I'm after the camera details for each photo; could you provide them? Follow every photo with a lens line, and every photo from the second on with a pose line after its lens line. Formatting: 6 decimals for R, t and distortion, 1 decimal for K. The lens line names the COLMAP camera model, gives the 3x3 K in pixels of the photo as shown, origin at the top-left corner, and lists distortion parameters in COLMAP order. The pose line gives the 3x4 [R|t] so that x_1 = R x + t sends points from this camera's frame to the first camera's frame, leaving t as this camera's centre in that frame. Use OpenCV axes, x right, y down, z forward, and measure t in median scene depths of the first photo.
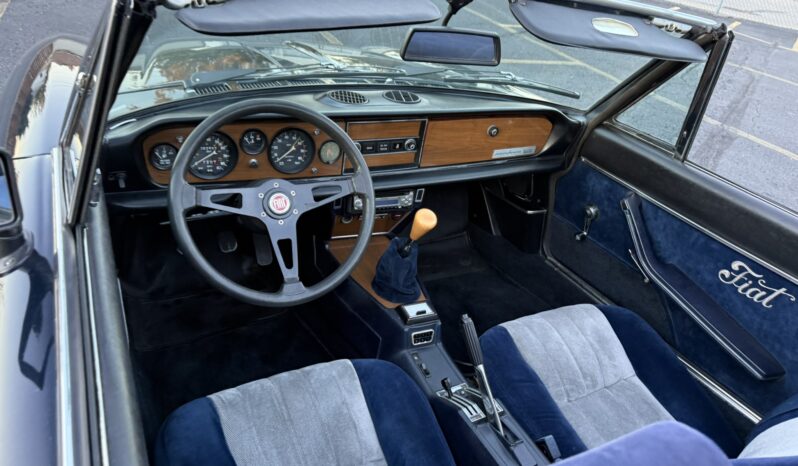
lens RADIAL K [[575.1, 0, 400.7], [0, 575.1, 240.8], [0, 0, 1]] dist [0.069957, -0.121183]
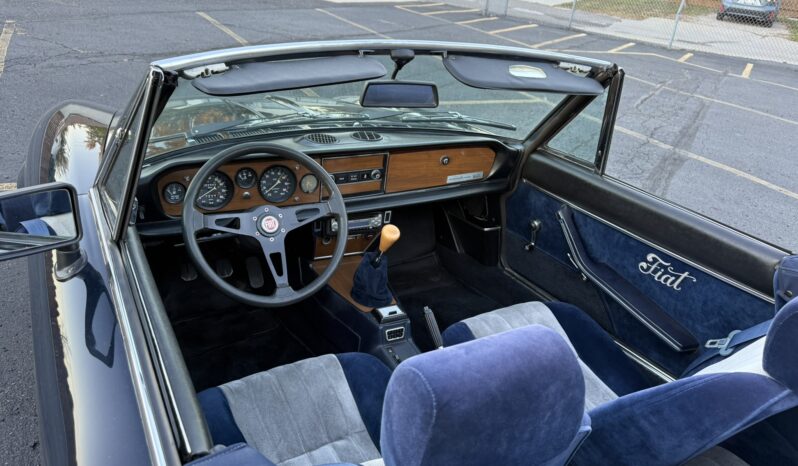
lens RADIAL K [[575.1, 0, 400.7], [0, 575.1, 240.8], [0, 0, 1]] dist [0.069957, -0.121183]
pose [[0.997804, -0.060447, 0.027085, 0.028386], [0.062268, 0.995434, -0.072347, 0.062573], [-0.022588, 0.073874, 0.997012, -0.195571]]
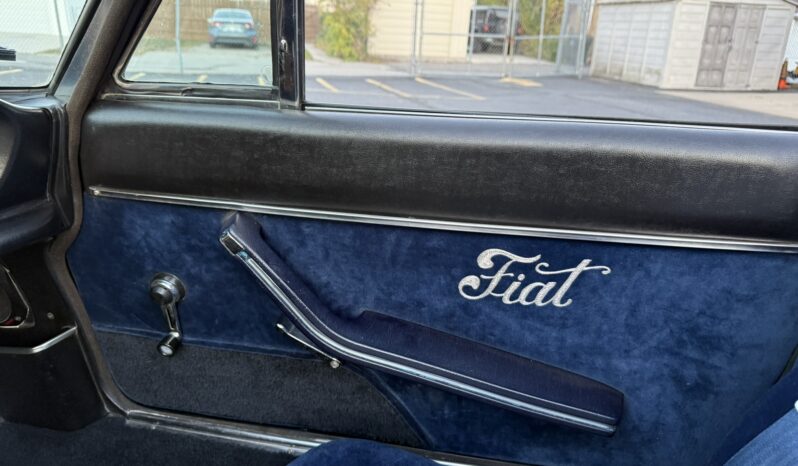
lens RADIAL K [[565.5, 0, 395.0], [0, 565.5, 238.6], [0, 0, 1]] dist [-0.000020, -0.005333]
pose [[0.661028, -0.361934, 0.657302, 0.206118], [0.444607, 0.894572, 0.045456, -0.031813], [-0.604456, 0.262193, 0.752255, 0.668418]]
